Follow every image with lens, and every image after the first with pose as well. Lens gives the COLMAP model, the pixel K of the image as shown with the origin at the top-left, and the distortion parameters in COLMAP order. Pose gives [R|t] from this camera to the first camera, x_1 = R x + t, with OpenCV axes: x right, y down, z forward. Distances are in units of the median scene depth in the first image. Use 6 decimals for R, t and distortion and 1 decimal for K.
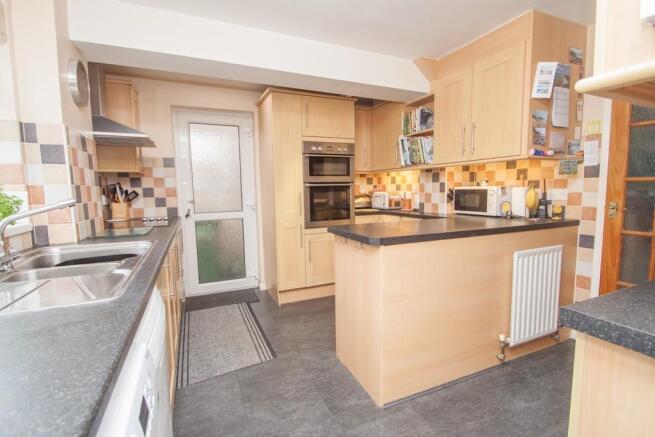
lens RADIAL K [[302.0, 0, 327.5], [0, 302.0, 218.5], [0, 0, 1]] dist [-0.000690, -0.000069]
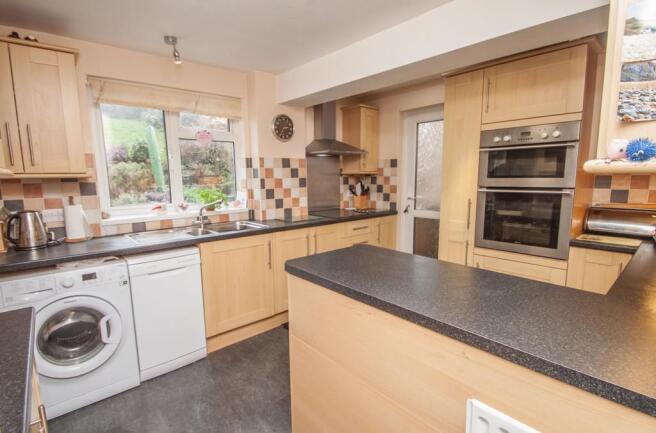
lens RADIAL K [[322.3, 0, 328.0], [0, 322.3, 216.5], [0, 0, 1]] dist [0.001186, 0.000077]
pose [[0.294396, 0.137520, -0.945738, 0.579783], [-0.080184, 0.989658, 0.118946, -0.109855], [0.952314, 0.040816, 0.302378, 0.398724]]
